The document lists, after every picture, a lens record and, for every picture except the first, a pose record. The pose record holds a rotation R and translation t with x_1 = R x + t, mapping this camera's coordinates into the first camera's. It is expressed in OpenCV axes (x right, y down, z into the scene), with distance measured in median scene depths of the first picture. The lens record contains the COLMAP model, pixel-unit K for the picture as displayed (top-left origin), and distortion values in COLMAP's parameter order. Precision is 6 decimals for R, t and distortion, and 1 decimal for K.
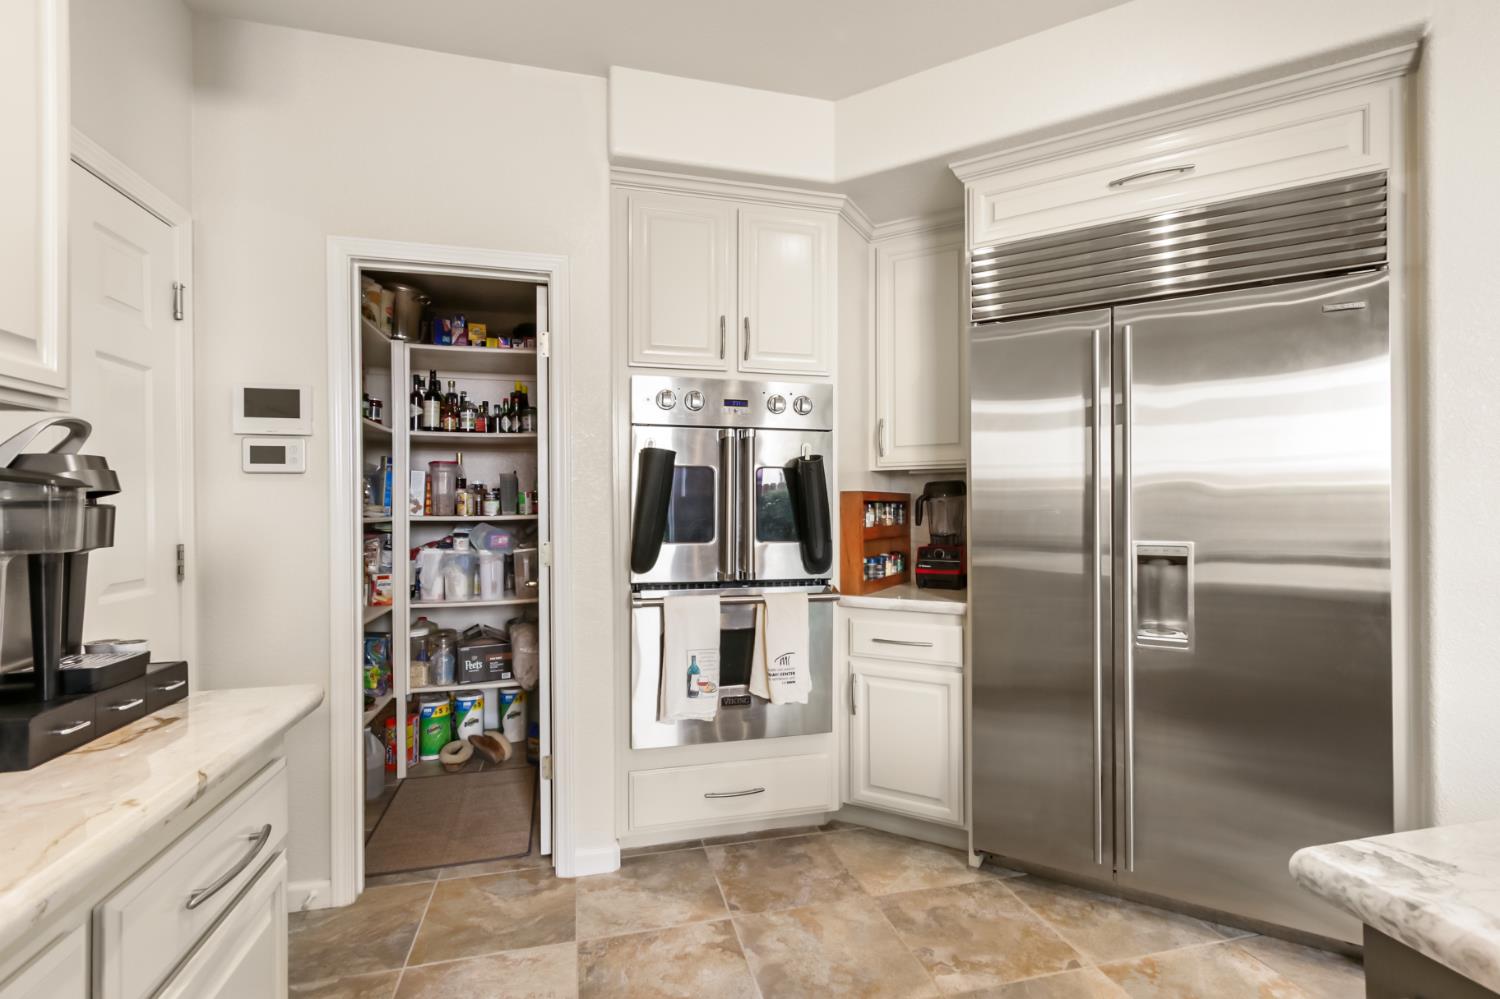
lens RADIAL K [[706.3, 0, 758.3], [0, 706.3, 506.8], [0, 0, 1]] dist [-0.000216, 0.002714]
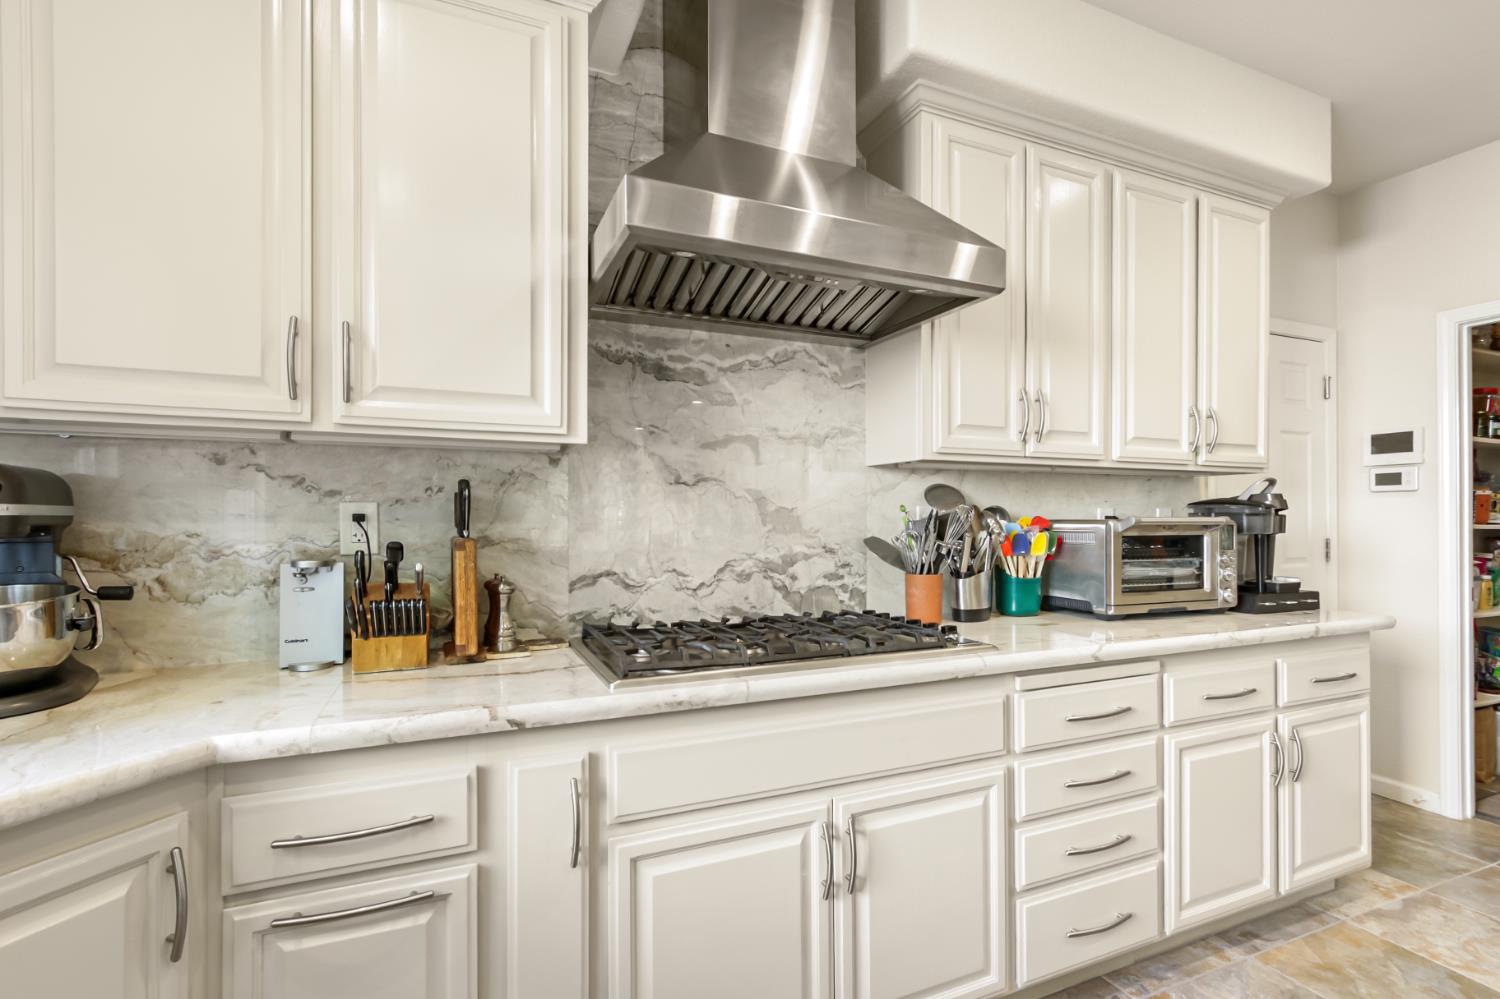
lens RADIAL K [[706.3, 0, 757.8], [0, 706.3, 513.0], [0, 0, 1]] dist [-0.000216, 0.002714]
pose [[0.177419, 0.002561, -0.984132, 1.027522], [-0.002876, 0.999994, 0.002083, -0.007773], [0.984131, 0.002461, 0.177425, -1.075840]]
